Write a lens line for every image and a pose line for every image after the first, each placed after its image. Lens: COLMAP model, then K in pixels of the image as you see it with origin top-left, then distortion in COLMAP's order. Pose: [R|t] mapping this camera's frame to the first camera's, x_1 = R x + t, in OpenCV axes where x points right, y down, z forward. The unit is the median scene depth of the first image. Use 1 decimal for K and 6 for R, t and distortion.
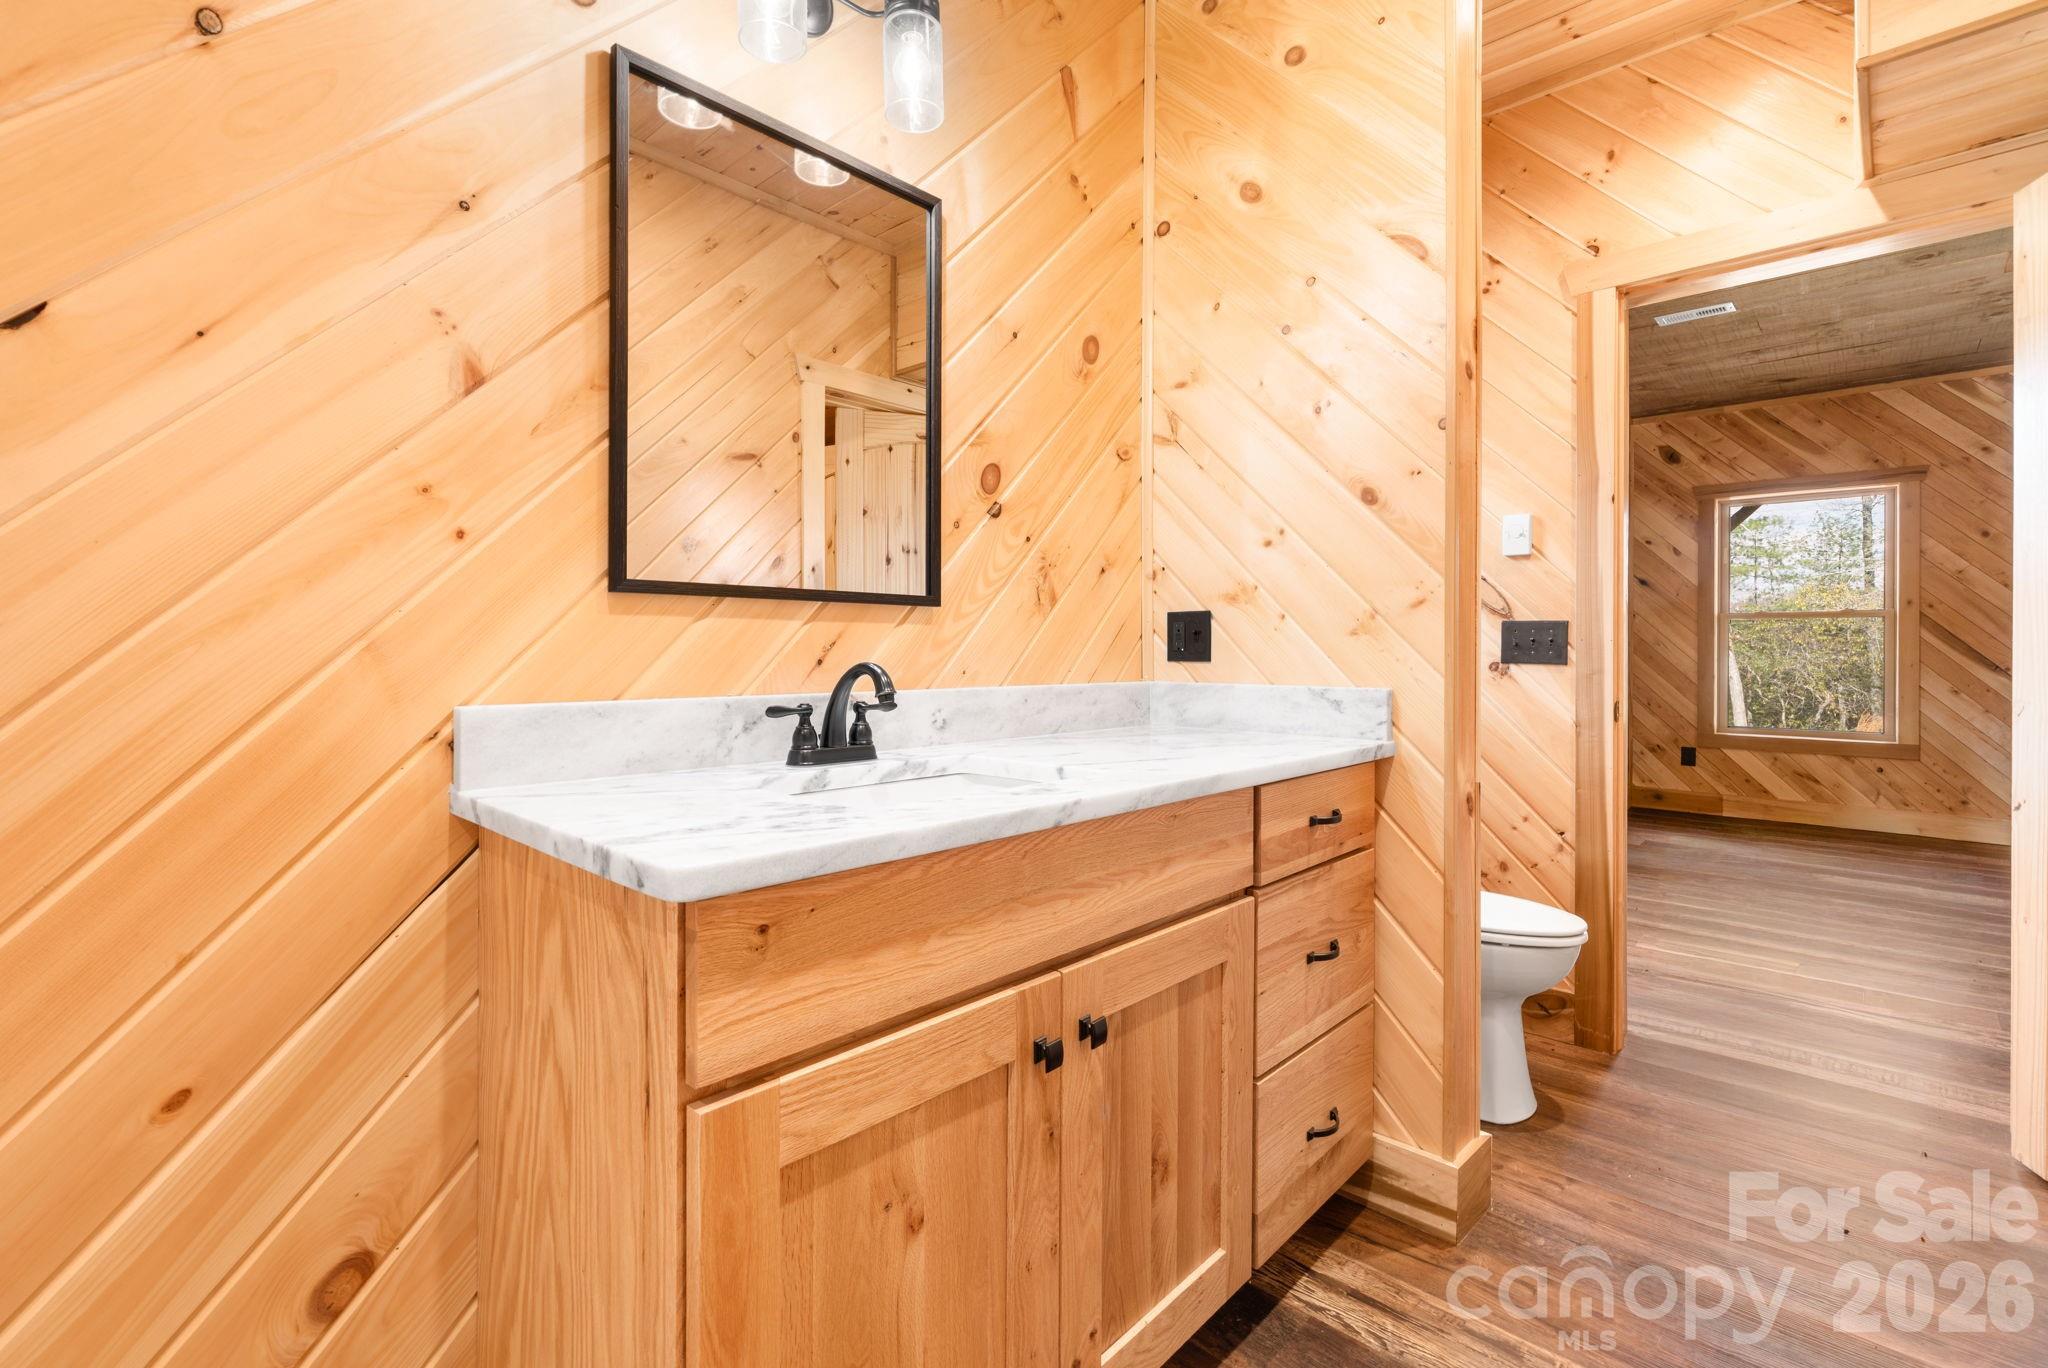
lens RADIAL K [[920.4, 0, 1016.2], [0, 920.4, 651.1], [0, 0, 1]] dist [-0.003025, -0.000275]
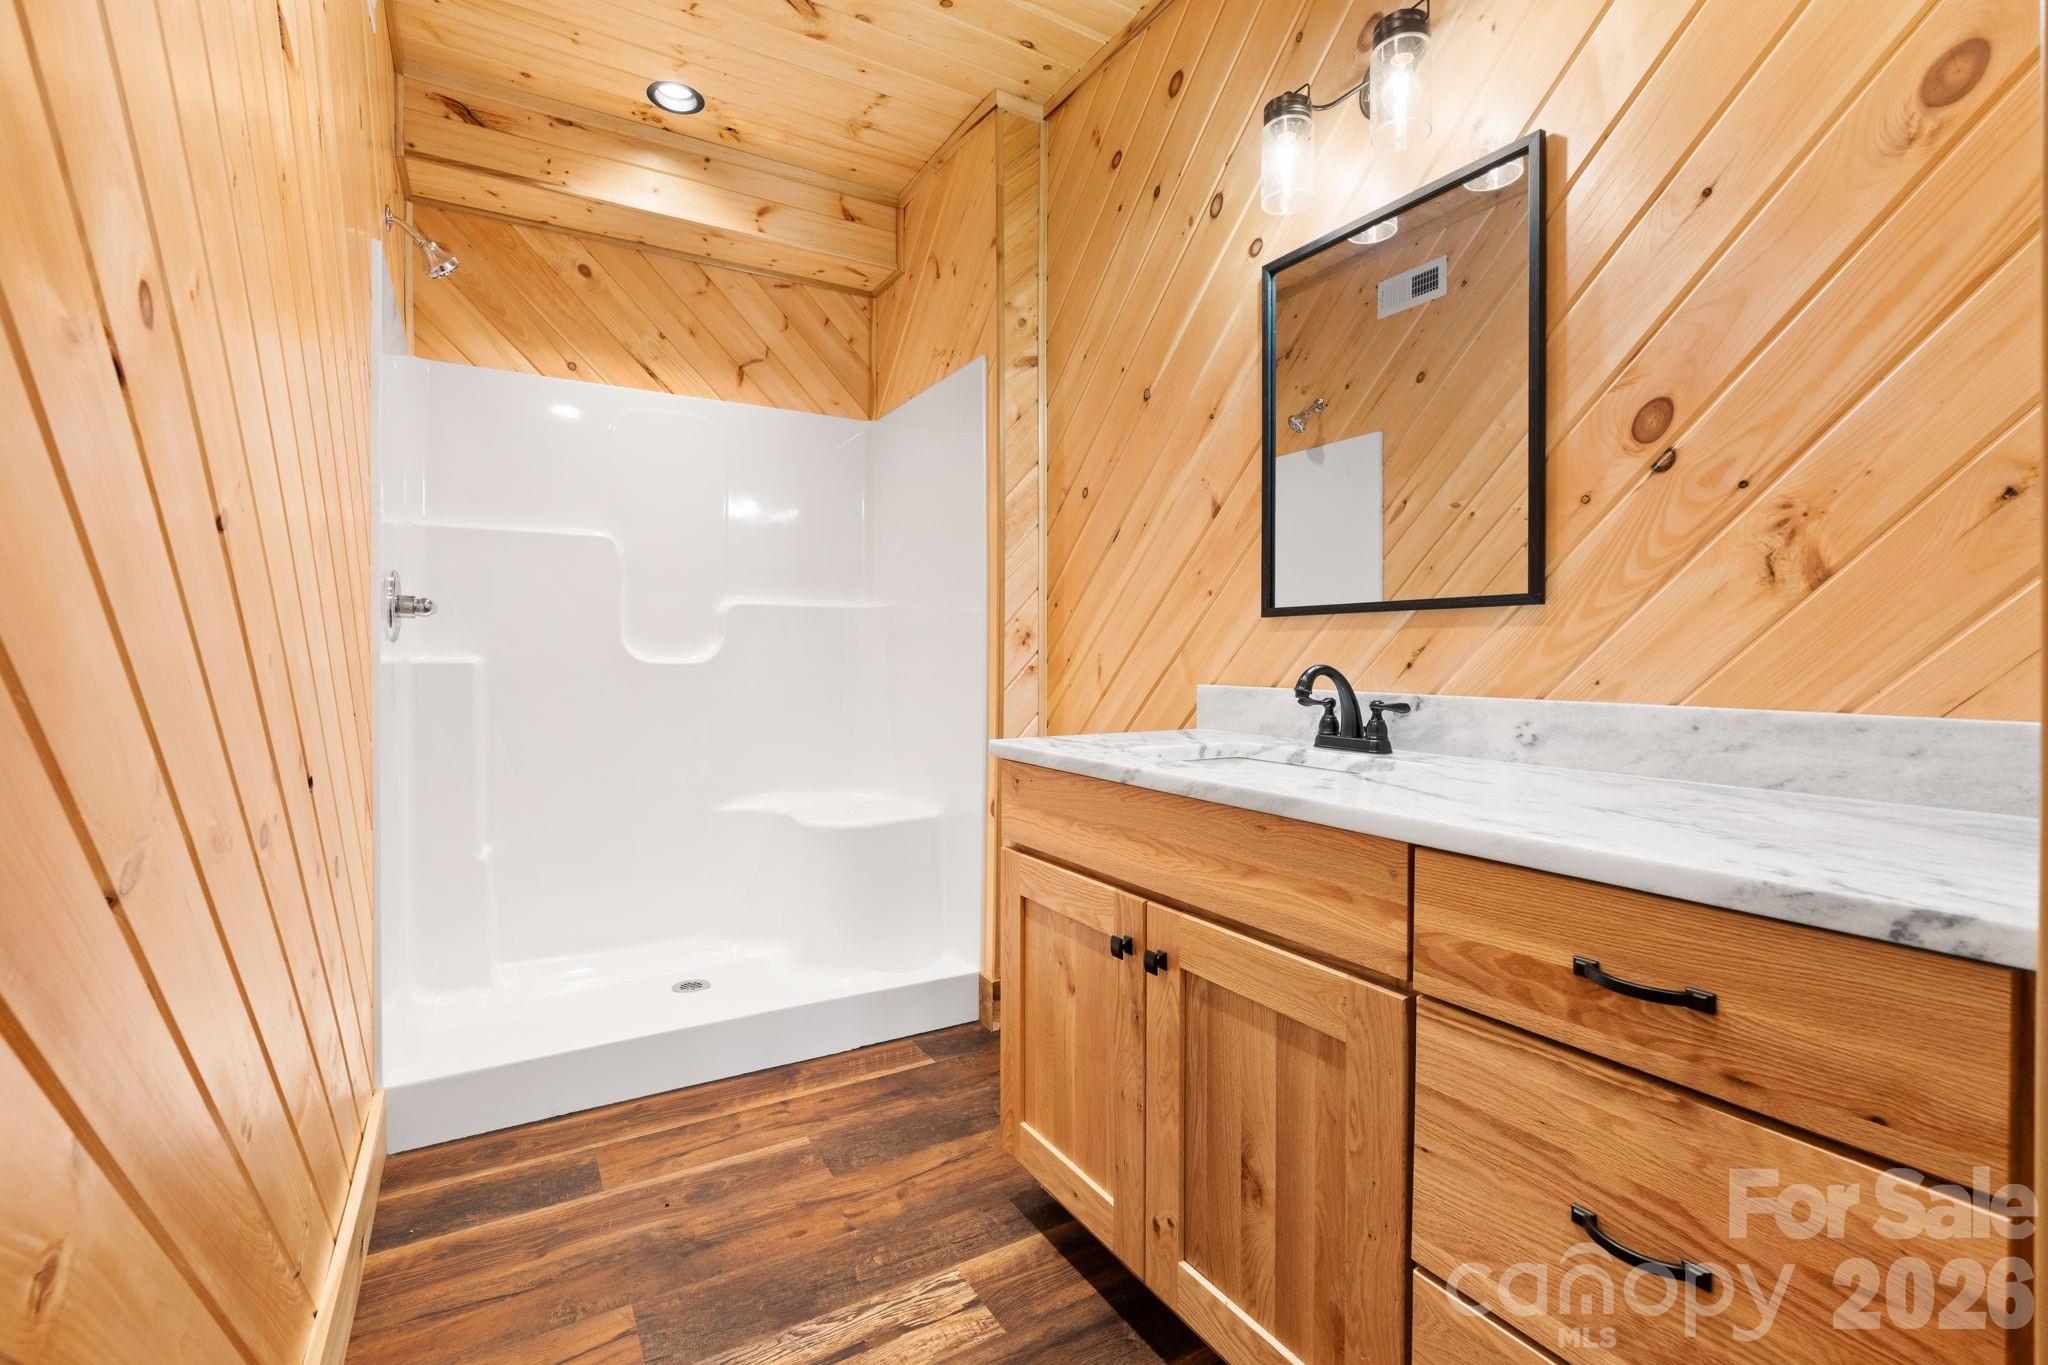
lens RADIAL K [[920.4, 0, 1016.2], [0, 920.4, 649.6], [0, 0, 1]] dist [-0.003025, -0.000275]
pose [[-0.285703, -0.006490, -0.958296, 1.032820], [-0.003020, 0.999978, -0.005872, 0.000963], [0.958313, 0.001216, -0.285716, 0.914654]]
